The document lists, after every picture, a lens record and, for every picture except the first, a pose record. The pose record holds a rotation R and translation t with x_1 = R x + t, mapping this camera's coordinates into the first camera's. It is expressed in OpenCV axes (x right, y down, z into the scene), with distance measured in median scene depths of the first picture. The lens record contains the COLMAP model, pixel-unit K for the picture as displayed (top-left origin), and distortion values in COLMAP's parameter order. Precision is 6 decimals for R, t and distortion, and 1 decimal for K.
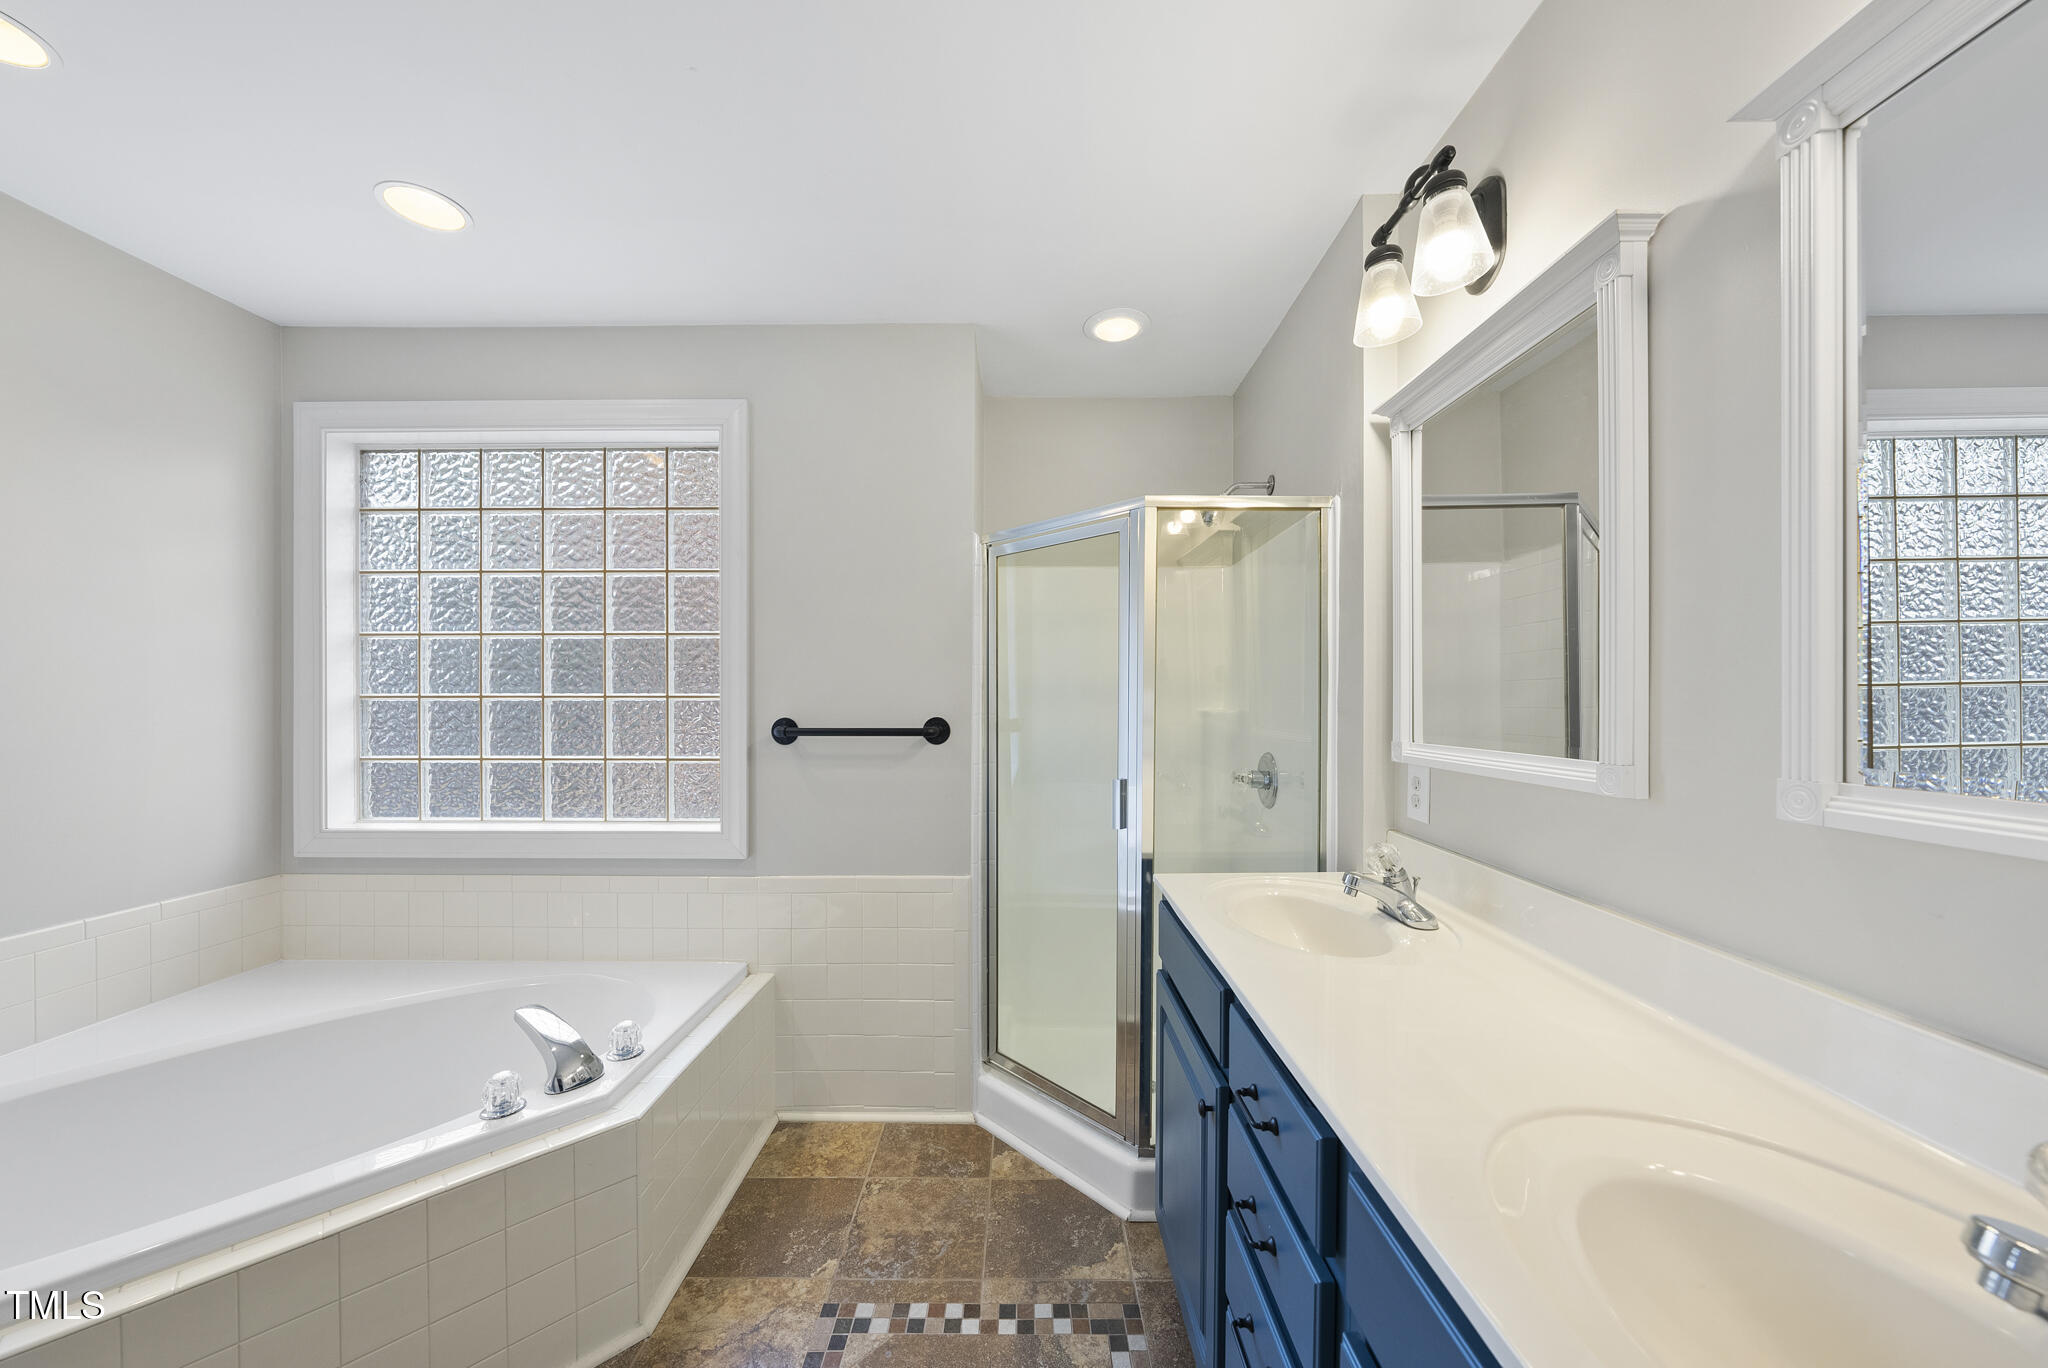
lens RADIAL K [[708.5, 0, 1021.9], [0, 708.5, 692.7], [0, 0, 1]] dist [0.000002, 0.000028]
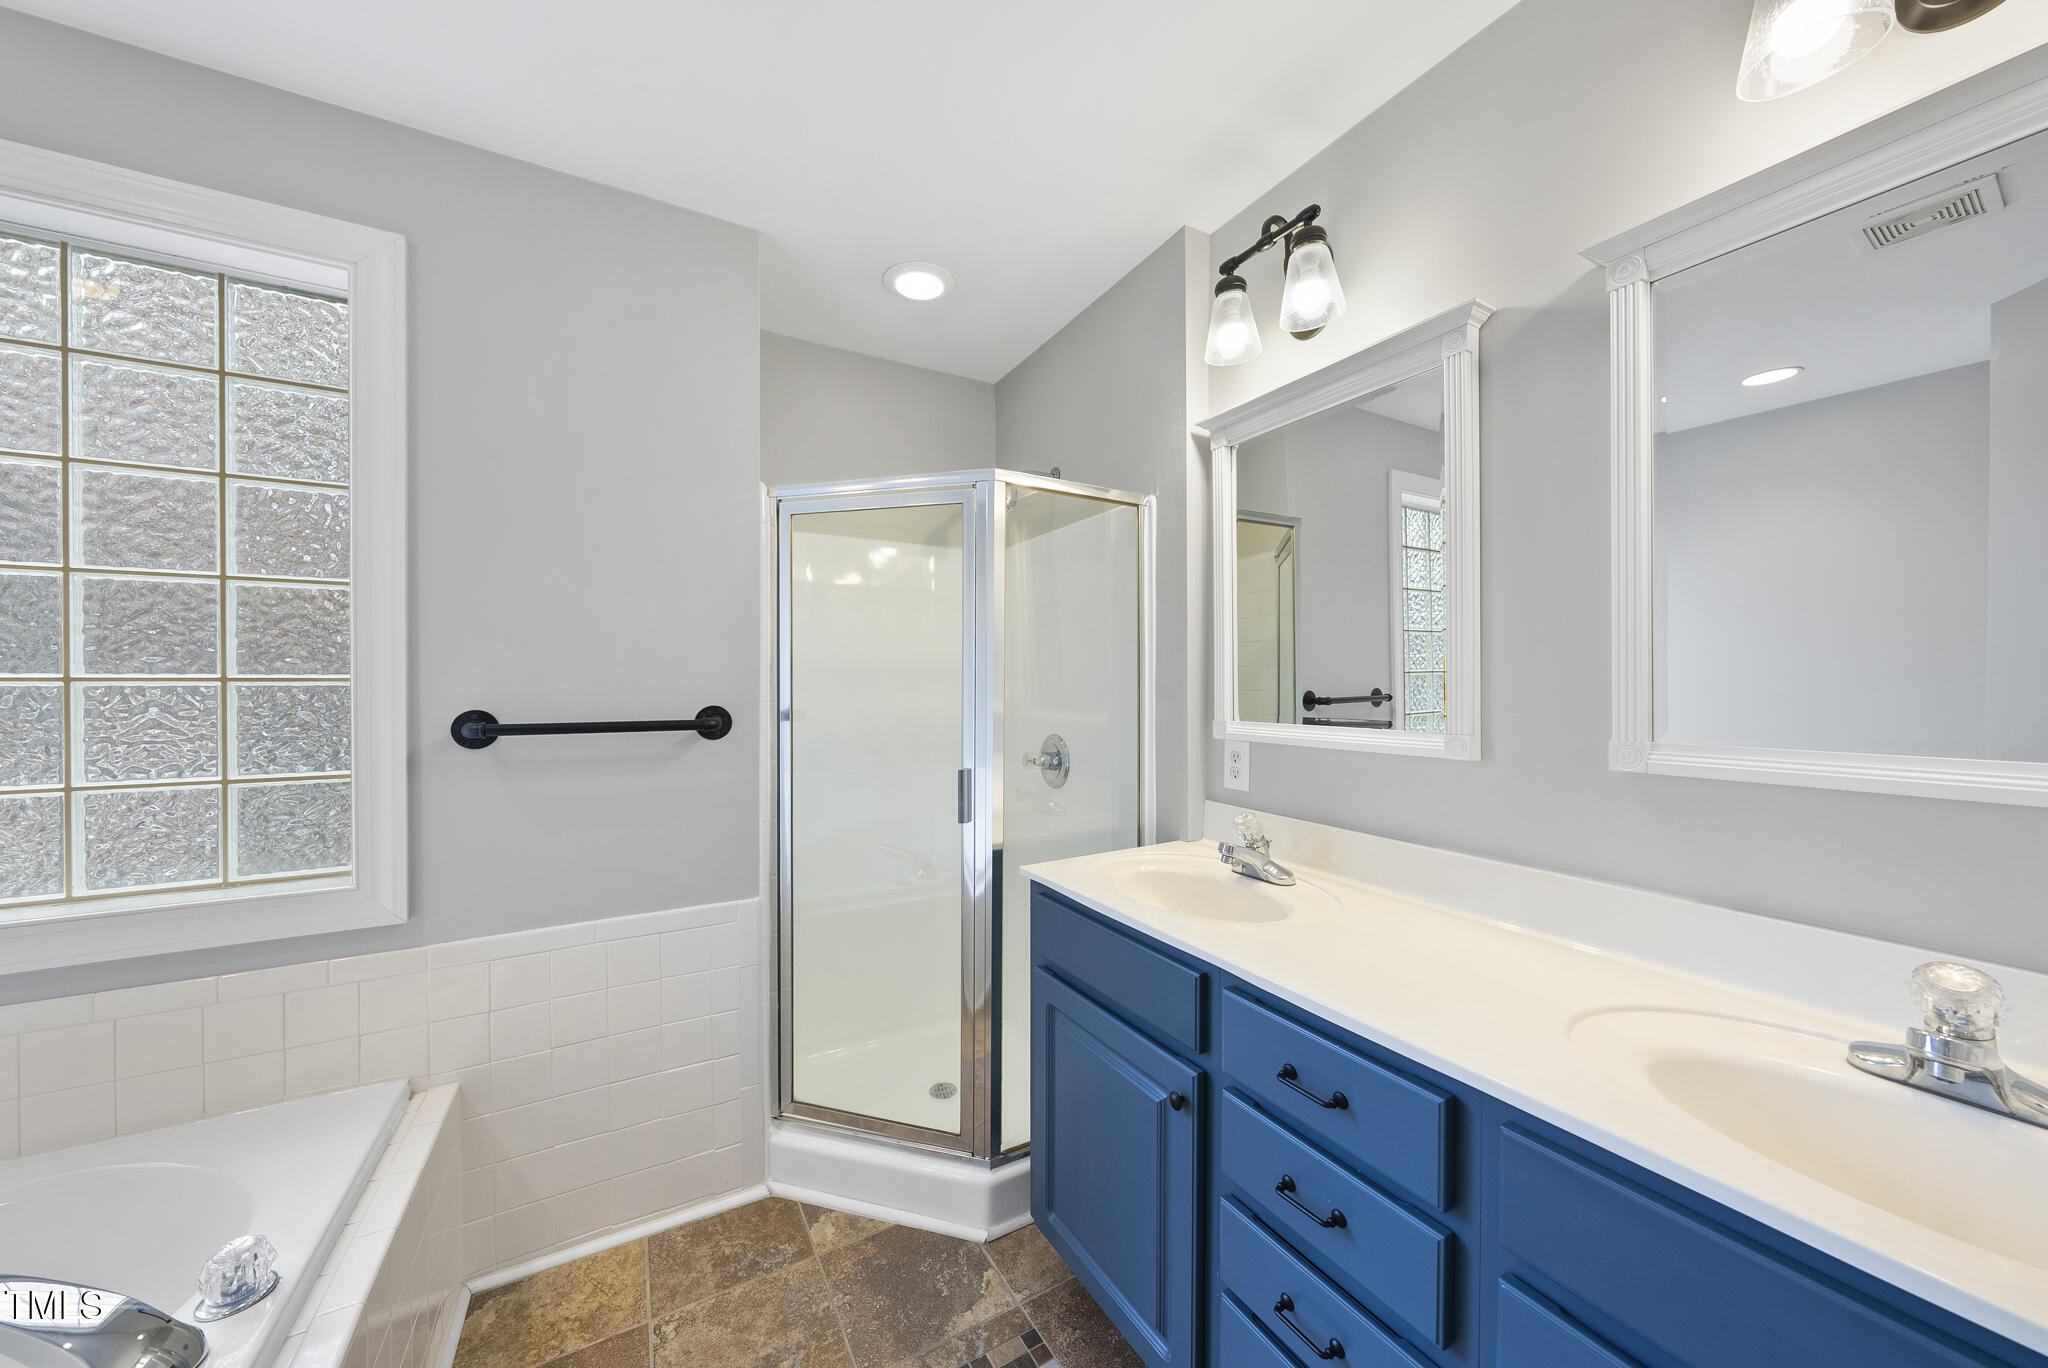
lens RADIAL K [[706.2, 0, 1027.5], [0, 706.2, 676.2], [0, 0, 1]] dist [0.000972, -0.000059]
pose [[0.868468, 0.004606, 0.495724, -0.251387], [-0.004163, 0.999989, -0.001998, 0.001141], [-0.495728, -0.000329, 0.868478, 0.154763]]
